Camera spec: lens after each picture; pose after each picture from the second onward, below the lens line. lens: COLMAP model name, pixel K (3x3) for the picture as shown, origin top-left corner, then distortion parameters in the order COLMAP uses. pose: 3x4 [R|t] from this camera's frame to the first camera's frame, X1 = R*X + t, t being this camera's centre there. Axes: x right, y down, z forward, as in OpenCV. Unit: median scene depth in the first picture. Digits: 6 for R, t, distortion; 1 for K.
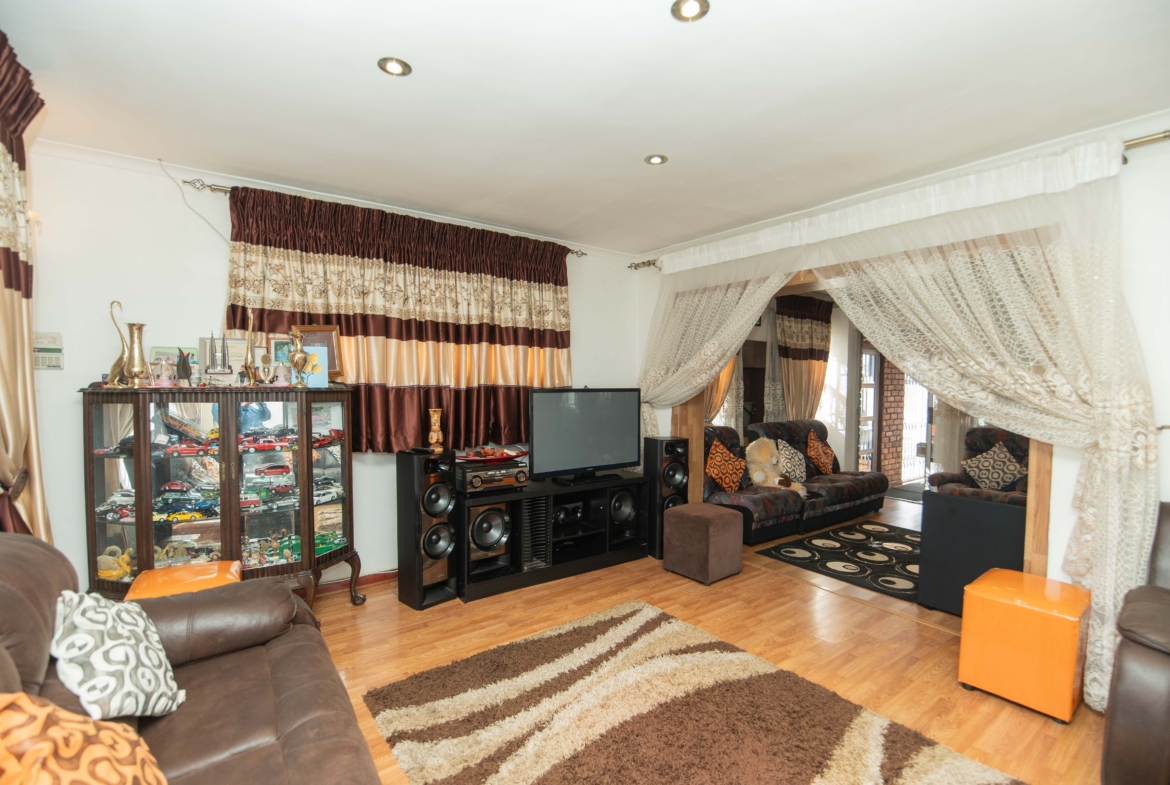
lens RADIAL K [[521.2, 0, 569.7], [0, 521.2, 400.5], [0, 0, 1]] dist [-0.013361, -0.007722]
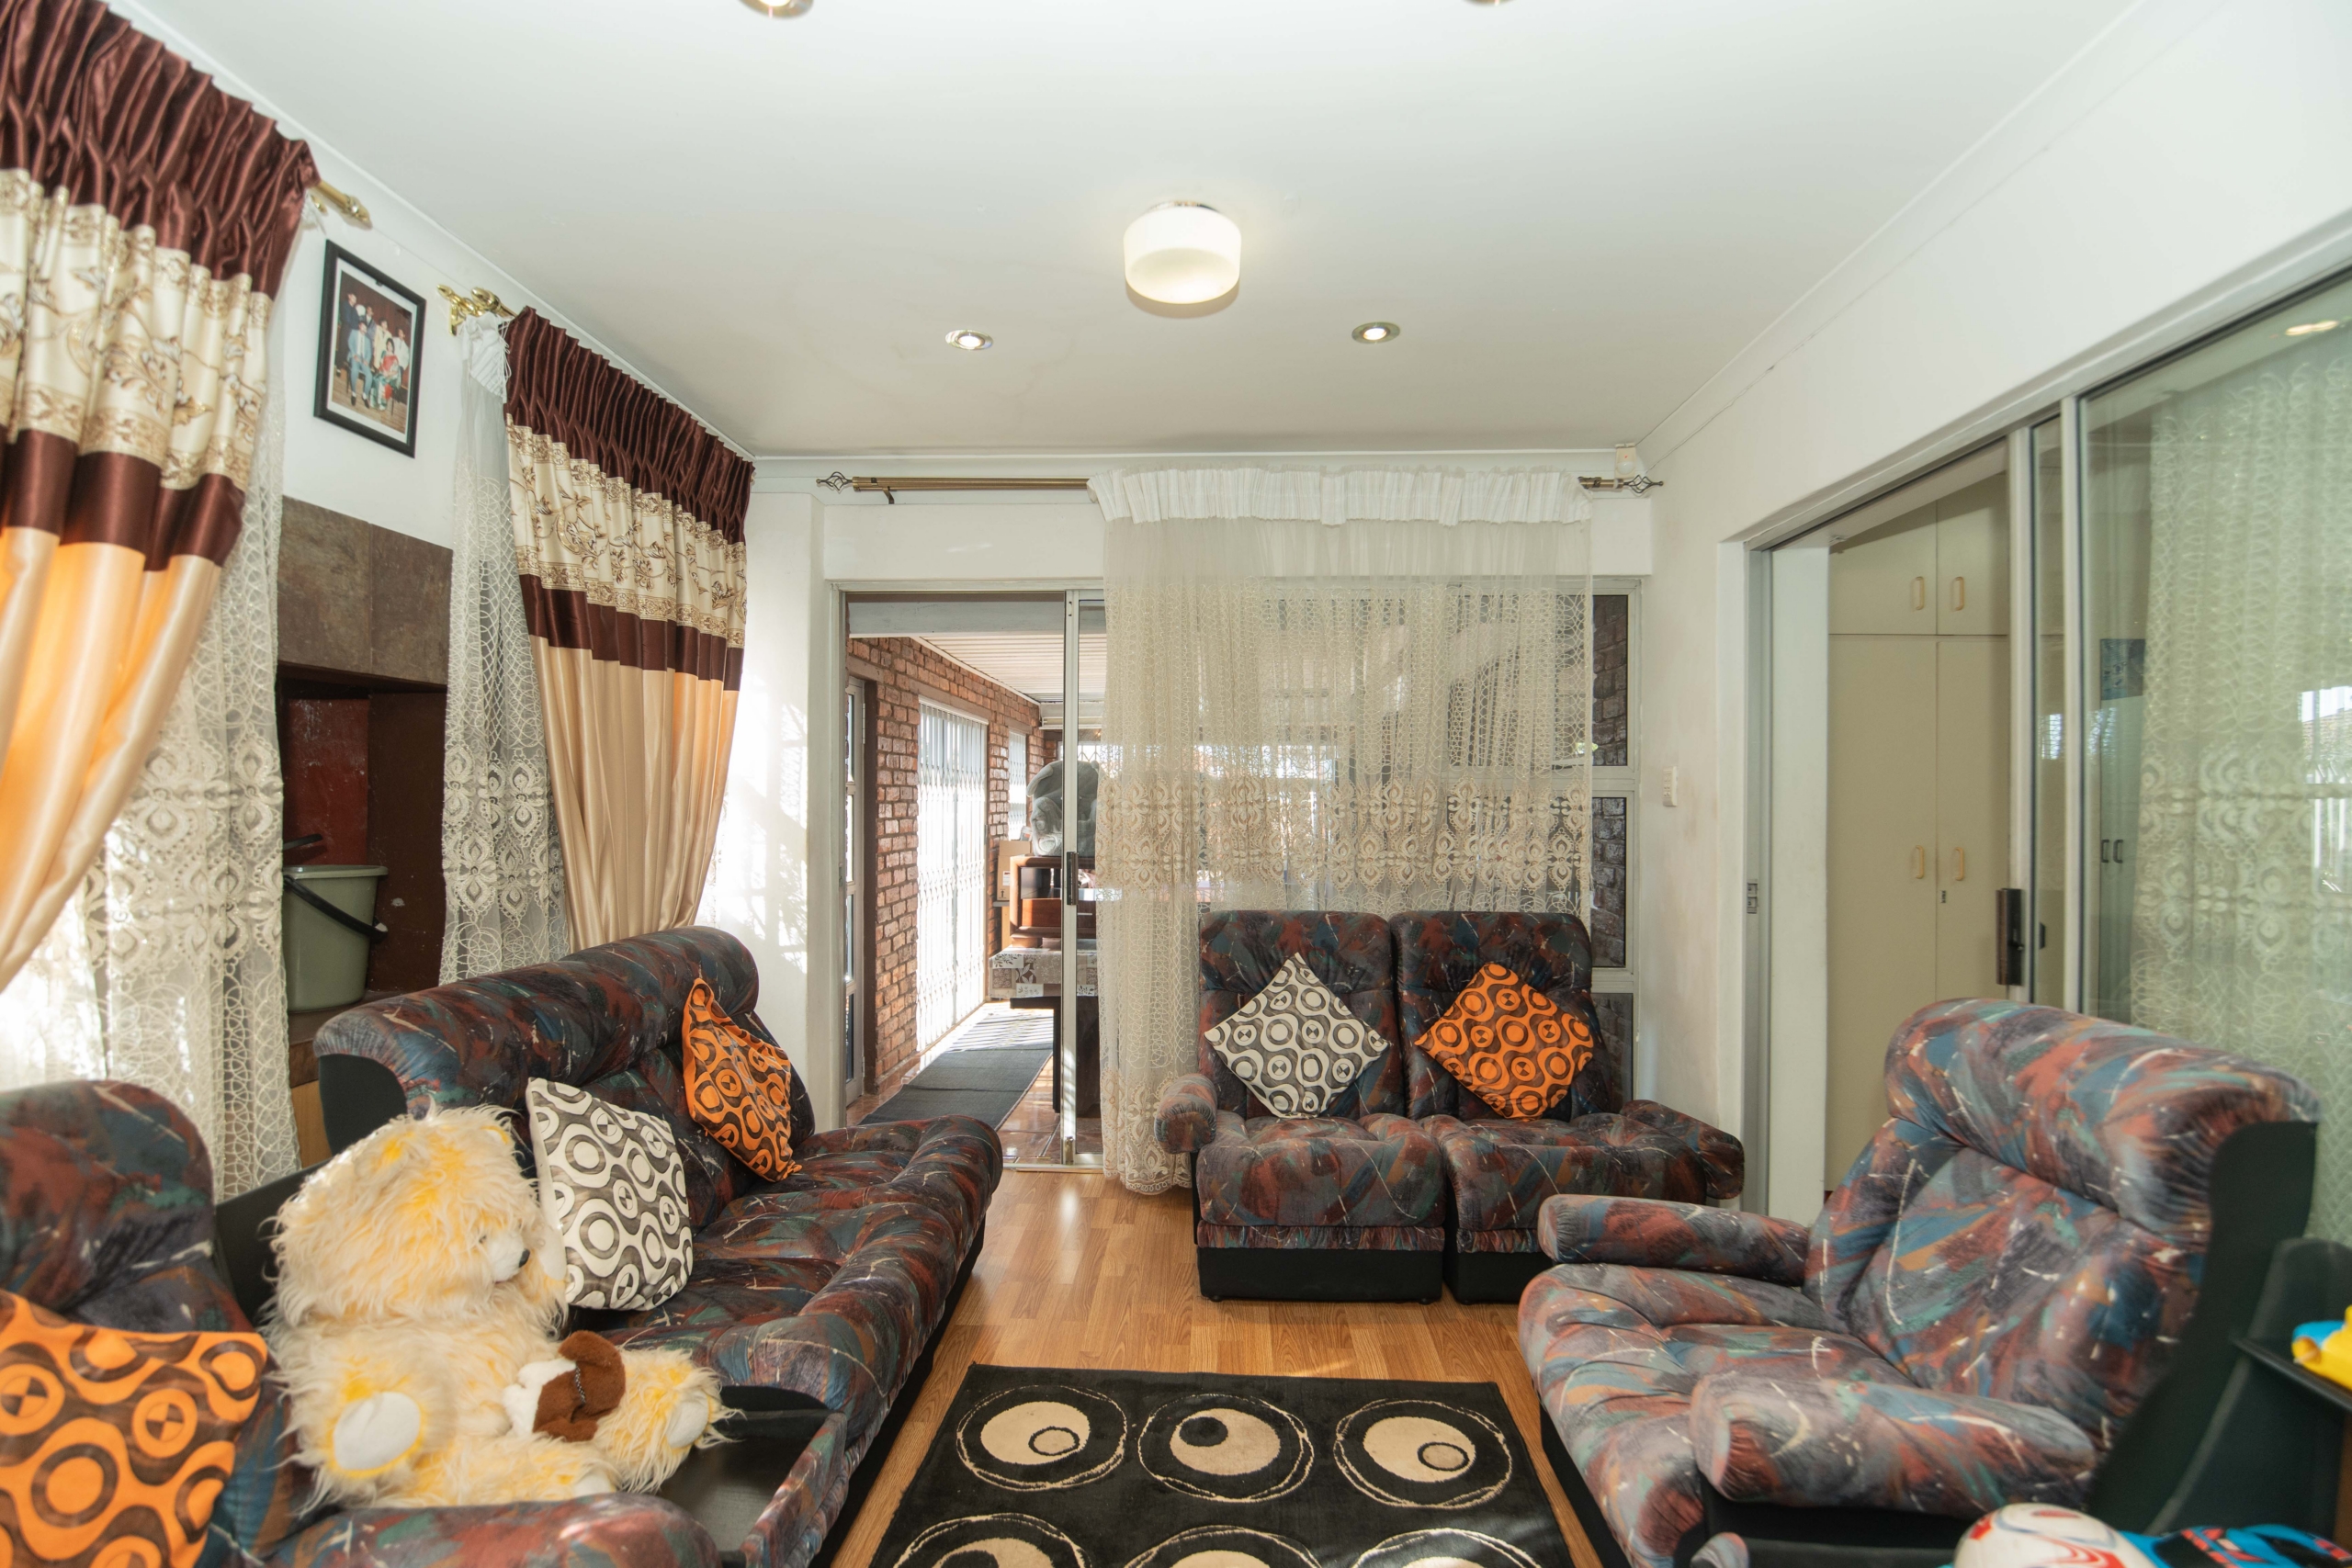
lens RADIAL K [[1047.7, 0, 1189.4], [0, 1047.7, 802.9], [0, 0, 1]] dist [-0.013361, -0.007722]
pose [[0.591744, -0.009609, 0.806069, 0.309257], [0.030944, 0.999463, -0.010802, -0.009357], [-0.805532, 0.031335, 0.591723, 0.750927]]
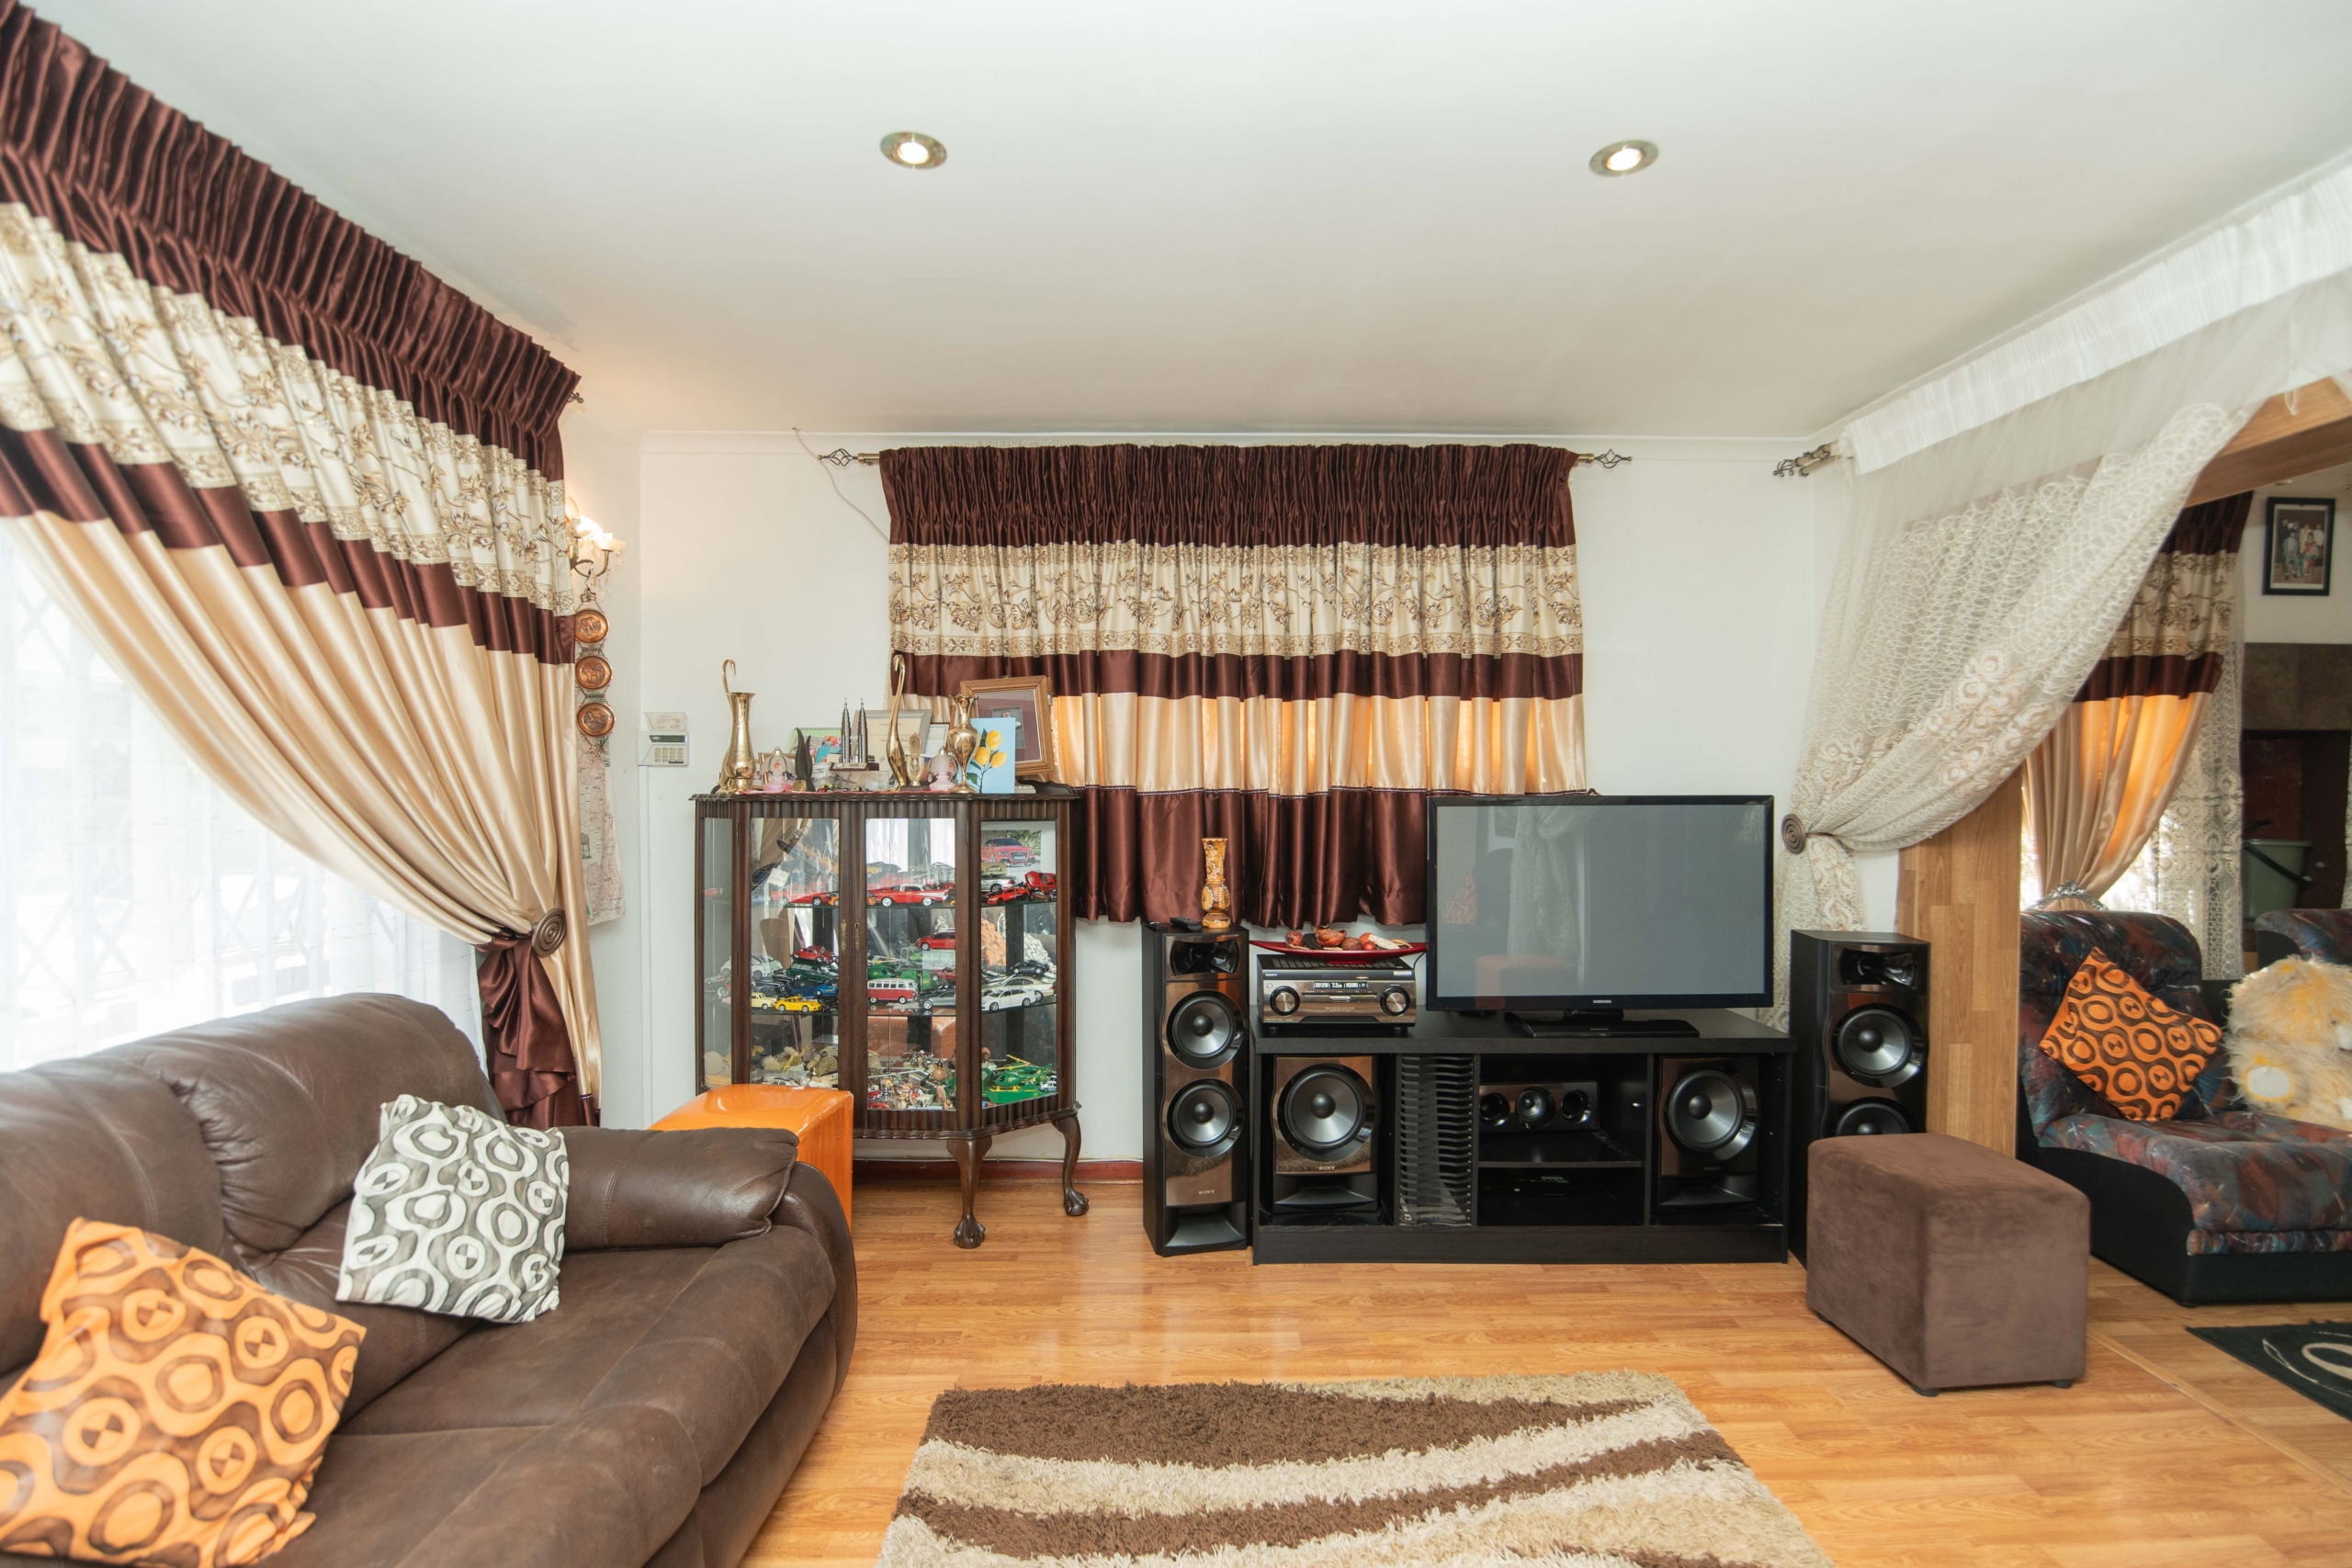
lens RADIAL K [[1047.7, 0, 1150.1], [0, 1047.7, 804.2], [0, 0, 1]] dist [-0.013361, -0.007722]
pose [[0.816483, 0.005076, -0.577347, 0.190474], [-0.014622, 0.999822, -0.011889, -0.002240], [0.577184, 0.018149, 0.816412, 0.141457]]
